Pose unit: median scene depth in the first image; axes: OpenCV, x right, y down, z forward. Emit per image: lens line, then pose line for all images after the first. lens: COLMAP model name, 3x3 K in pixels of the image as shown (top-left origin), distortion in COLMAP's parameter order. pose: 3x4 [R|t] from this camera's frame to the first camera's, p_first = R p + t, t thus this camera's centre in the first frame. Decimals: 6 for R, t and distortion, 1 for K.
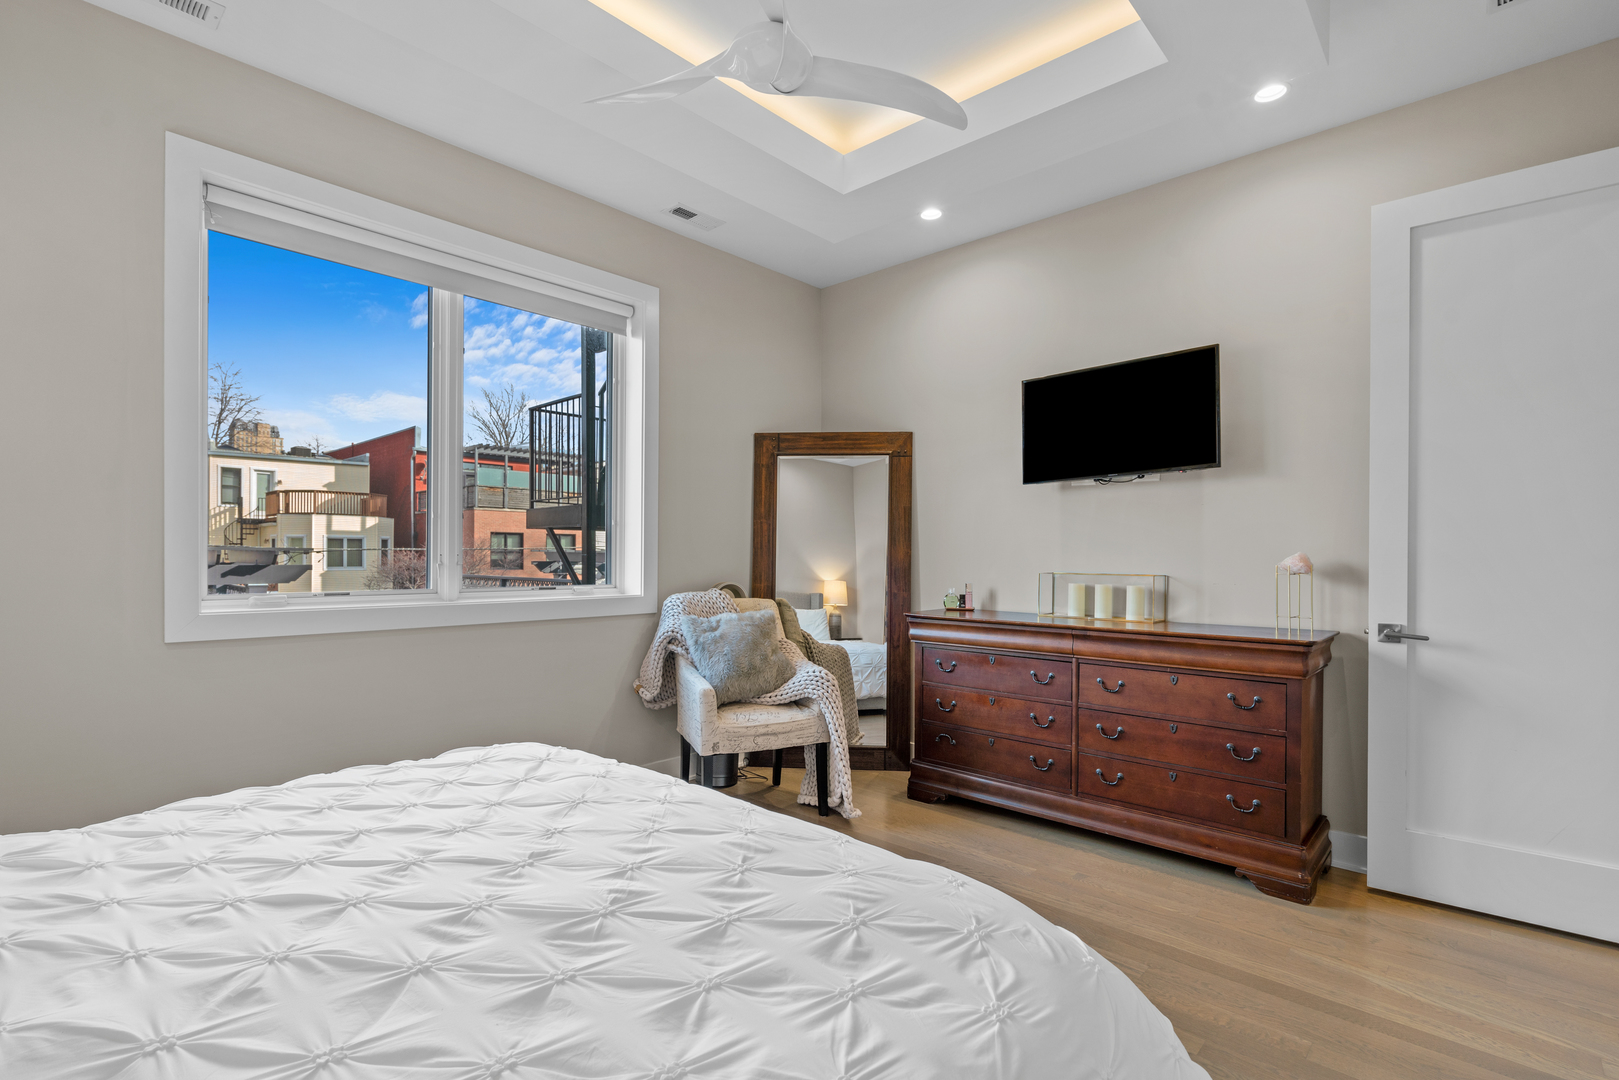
lens RADIAL K [[738.1, 0, 799.8], [0, 738.1, 544.7], [0, 0, 1]] dist [0.016971, 0.001035]
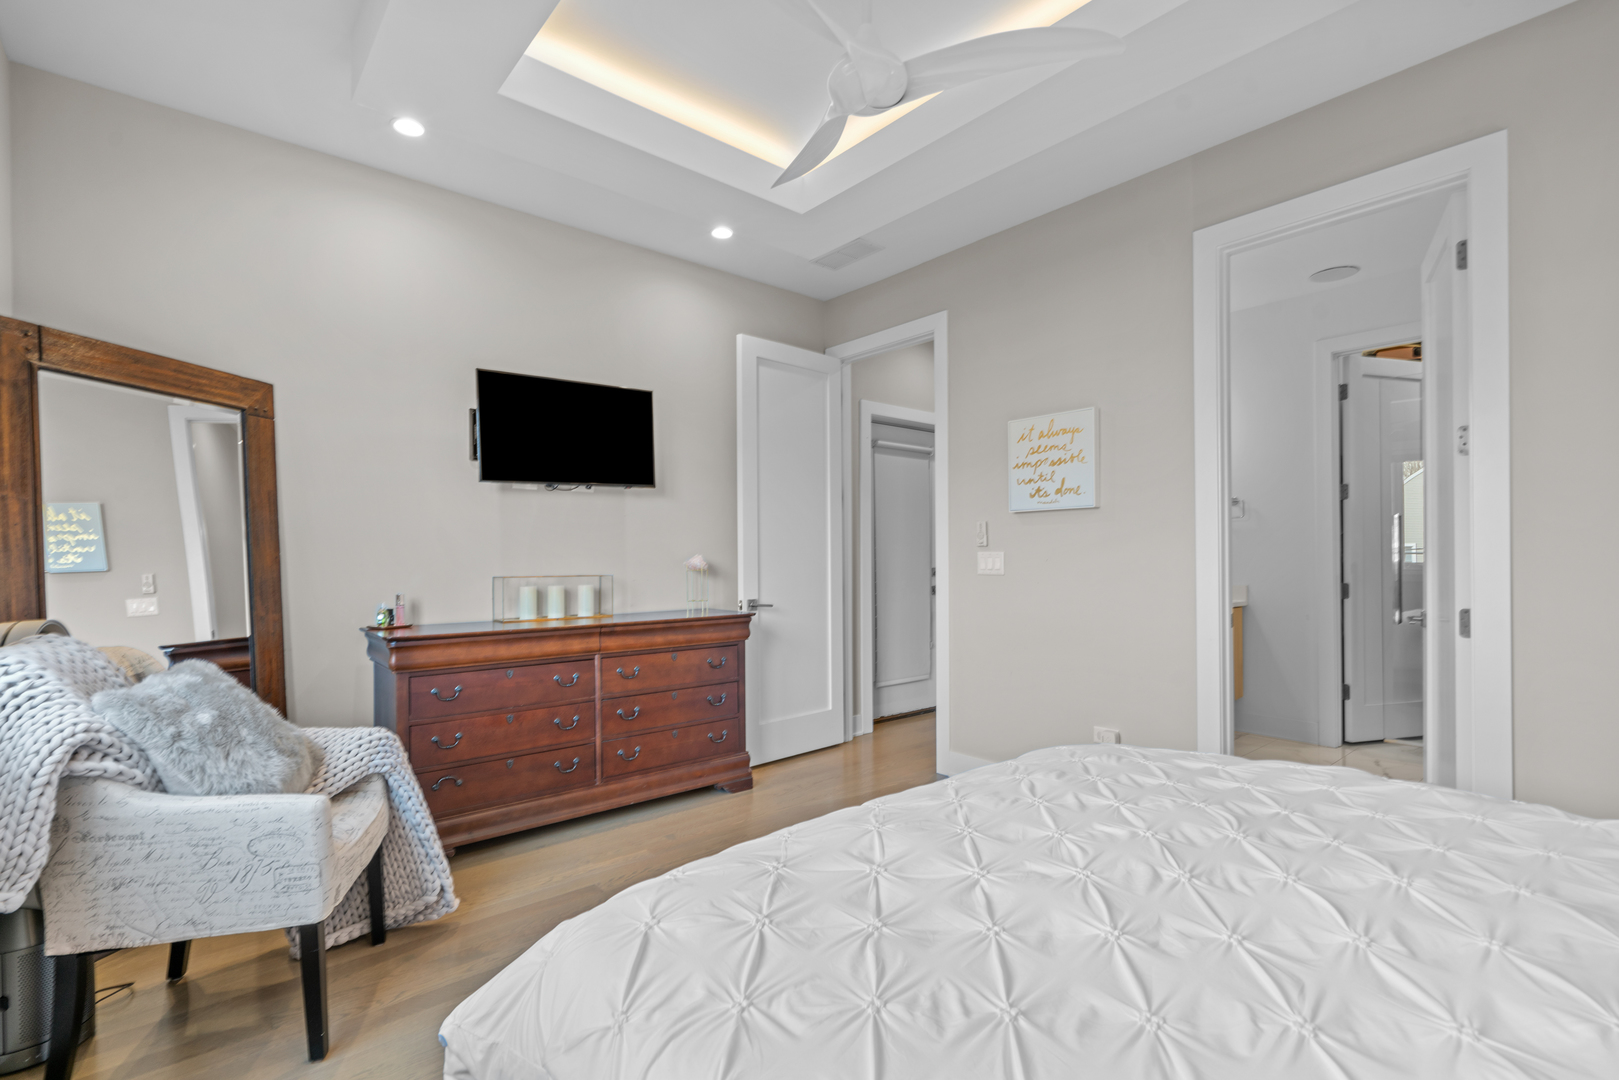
lens RADIAL K [[738.1, 0, 803.0], [0, 738.1, 543.0], [0, 0, 1]] dist [0.016971, 0.001035]
pose [[0.152446, 0.013470, 0.988220, -0.614813], [-0.007386, 0.999895, -0.012490, 0.003543], [-0.988284, -0.005395, 0.152529, 0.526641]]
